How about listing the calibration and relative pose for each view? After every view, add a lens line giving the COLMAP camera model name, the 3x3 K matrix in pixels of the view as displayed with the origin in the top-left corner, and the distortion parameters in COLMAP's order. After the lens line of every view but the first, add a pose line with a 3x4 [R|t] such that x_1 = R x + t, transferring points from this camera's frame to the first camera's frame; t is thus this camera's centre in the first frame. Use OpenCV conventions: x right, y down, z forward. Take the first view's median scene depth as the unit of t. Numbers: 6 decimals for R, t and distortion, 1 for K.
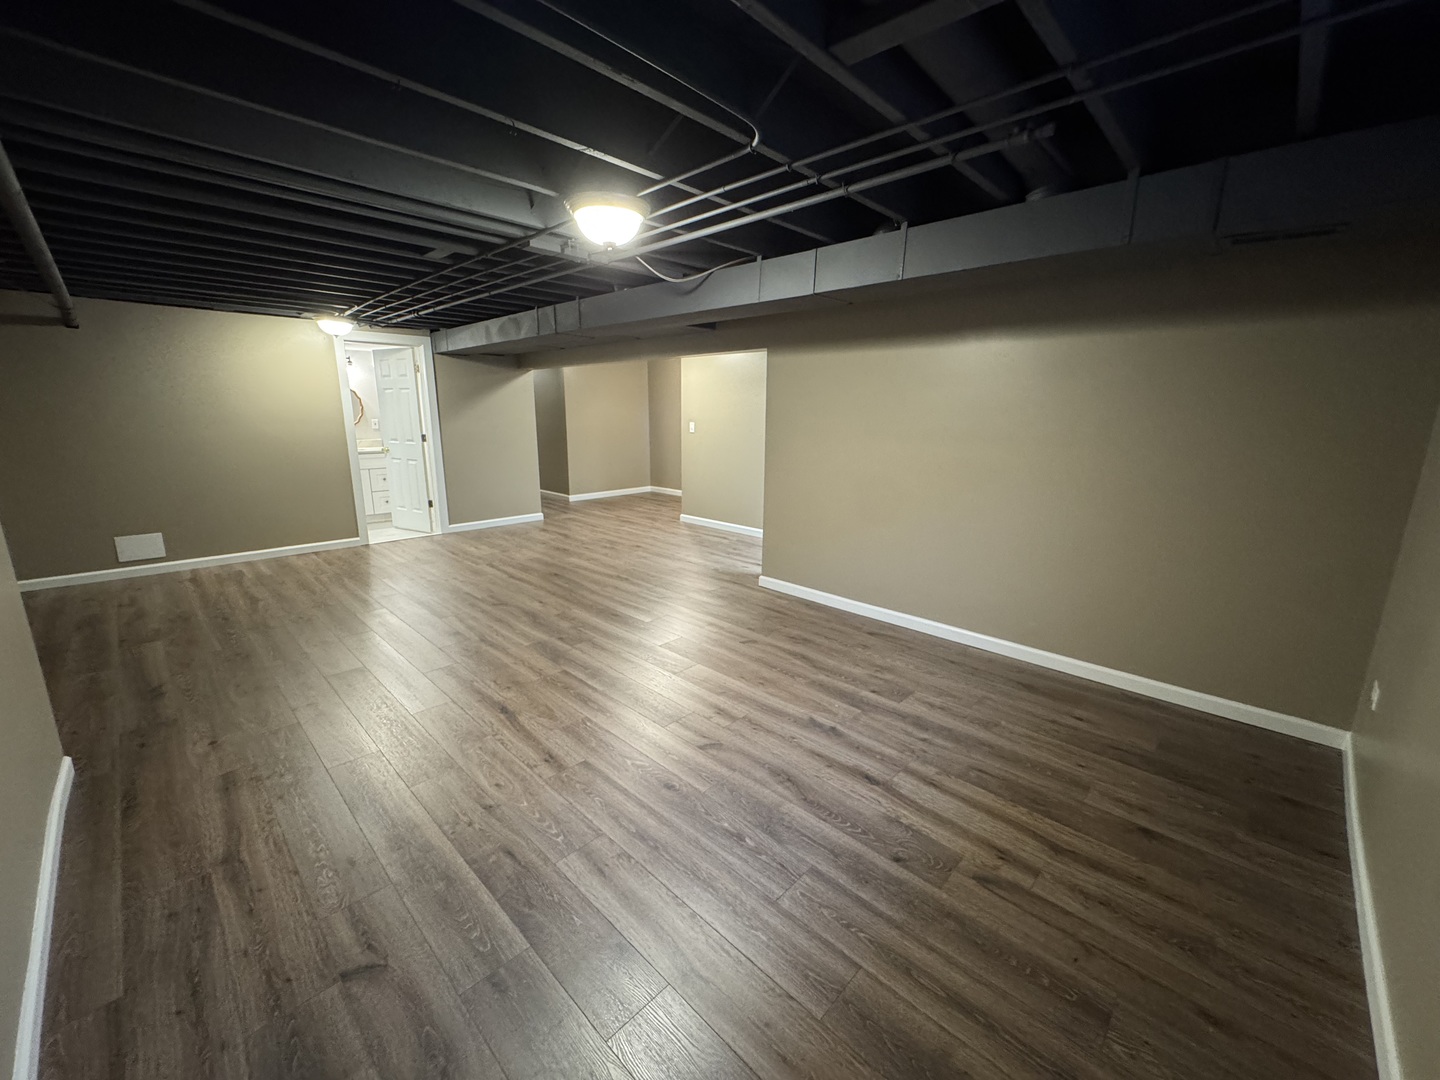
lens RADIAL K [[571.1, 0, 719.0], [0, 571.1, 546.0], [0, 0, 1]] dist [-0.006372, 0.001330]
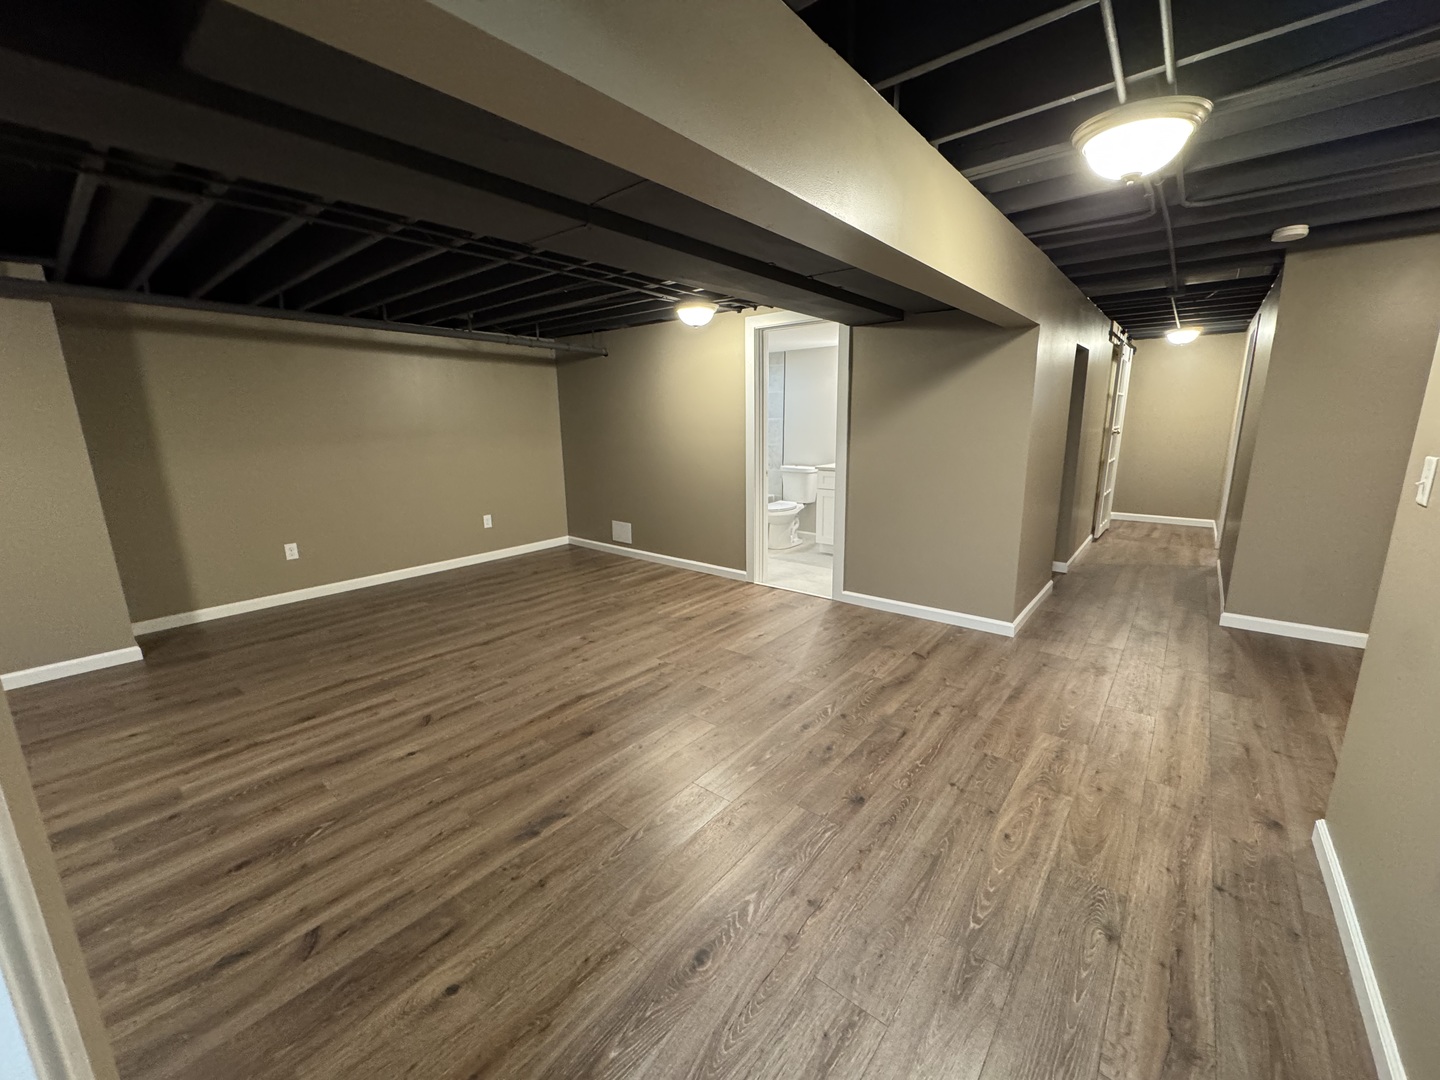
lens RADIAL K [[571.1, 0, 714.3], [0, 571.1, 543.7], [0, 0, 1]] dist [-0.006372, 0.001330]
pose [[0.070885, 0.207205, -0.975726, 0.203956], [-0.213799, 0.958609, 0.188037, -0.251419], [0.974302, 0.195281, 0.112251, 1.079781]]
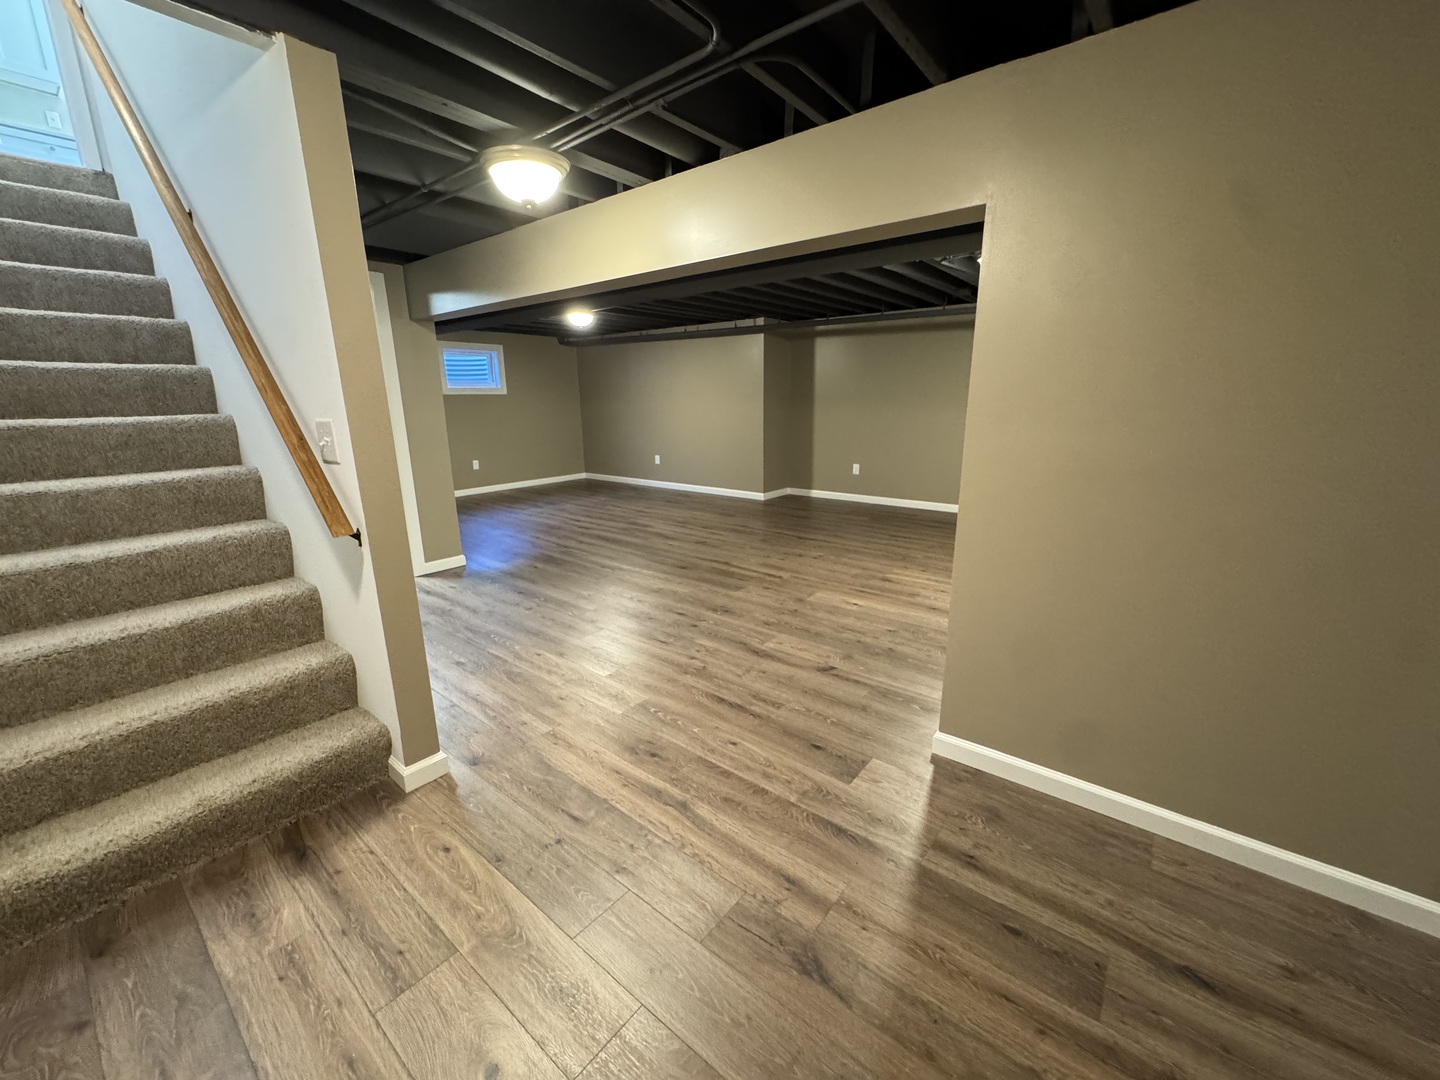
lens RADIAL K [[571.1, 0, 715.0], [0, 571.1, 539.3], [0, 0, 1]] dist [-0.006372, 0.001330]
pose [[-0.996523, 0.024763, -0.079549, -0.281056], [-0.014594, 0.888160, 0.459303, -0.430209], [0.082026, 0.458867, -0.884710, 1.888894]]
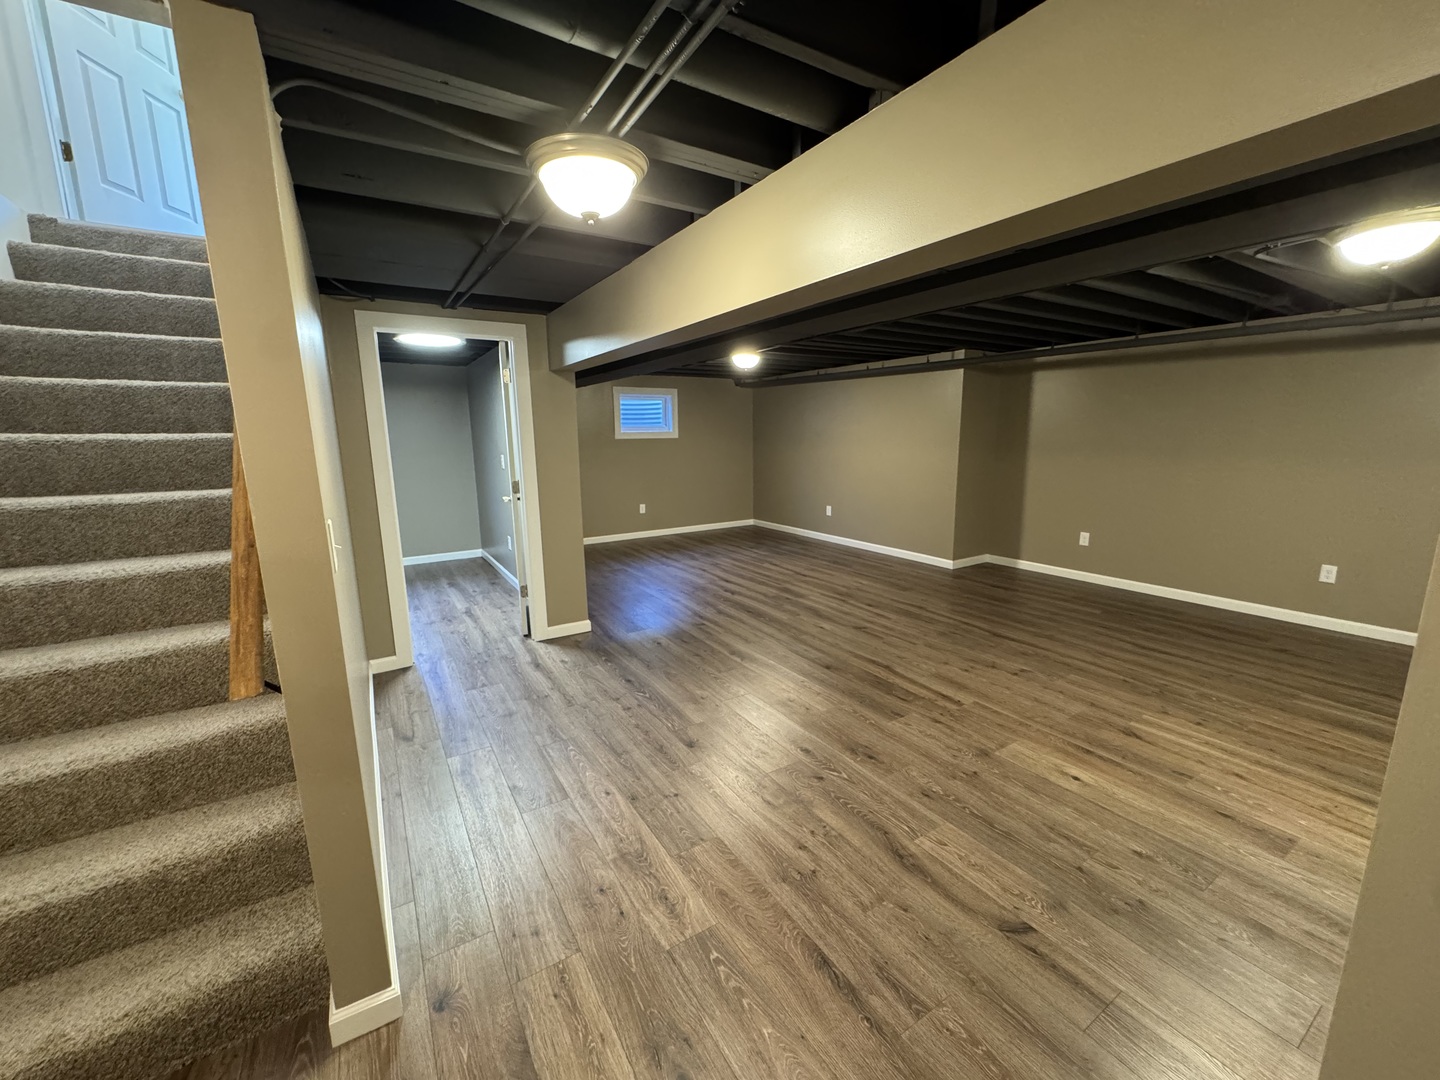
lens RADIAL K [[571.1, 0, 716.0], [0, 571.1, 542.4], [0, 0, 1]] dist [-0.006372, 0.001330]
pose [[-0.969134, -0.041195, 0.243067, -0.335538], [0.062947, 0.911912, 0.405530, -0.414335], [-0.238361, 0.408314, -0.881172, 1.693570]]
